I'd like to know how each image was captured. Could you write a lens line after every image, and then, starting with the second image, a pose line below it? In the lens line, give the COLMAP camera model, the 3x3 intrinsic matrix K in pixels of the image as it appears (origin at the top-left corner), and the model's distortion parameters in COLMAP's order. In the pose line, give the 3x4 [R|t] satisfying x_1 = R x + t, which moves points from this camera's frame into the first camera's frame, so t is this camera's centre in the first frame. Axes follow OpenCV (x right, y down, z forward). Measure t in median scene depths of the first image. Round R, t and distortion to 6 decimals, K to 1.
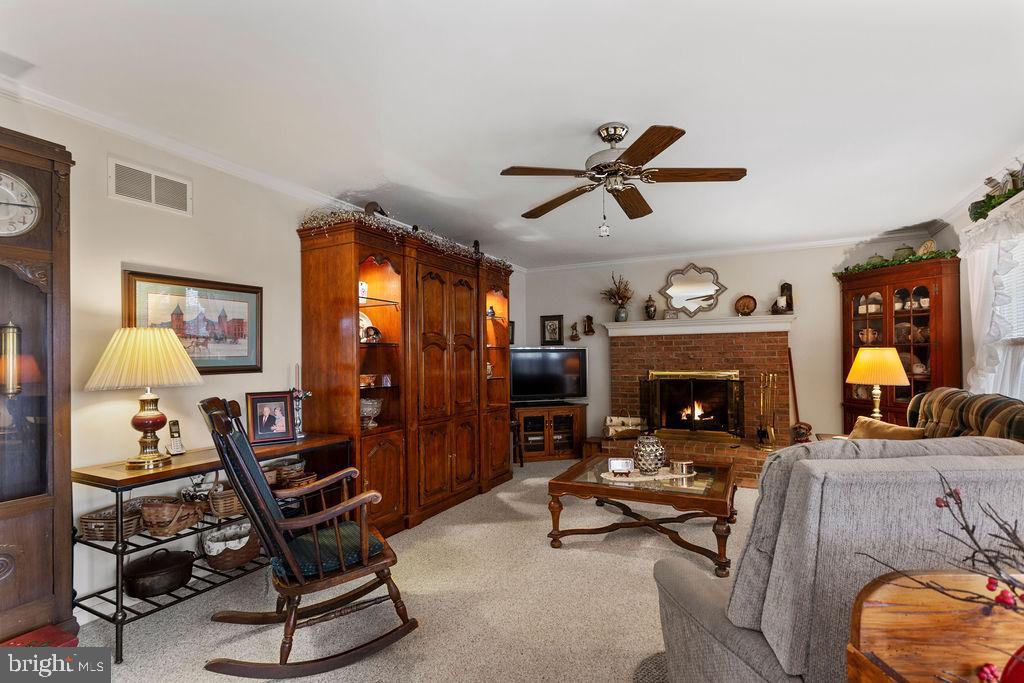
lens RADIAL K [[490.9, 0, 498.0], [0, 490.9, 352.2], [0, 0, 1]] dist [-0.004000, 0.003068]
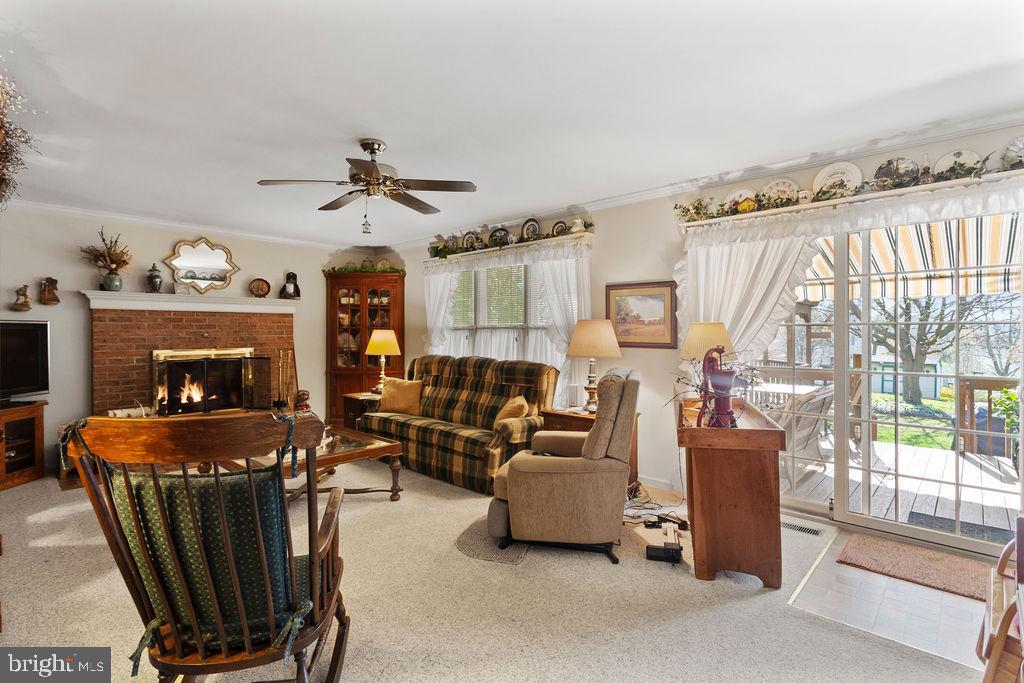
lens RADIAL K [[490.9, 0, 512.3], [0, 490.9, 333.5], [0, 0, 1]] dist [-0.004000, 0.003068]
pose [[0.257771, 0.004873, 0.966194, -0.373159], [-0.014708, 0.999891, -0.001119, -0.001642], [-0.966094, -0.013923, 0.257815, 0.170822]]
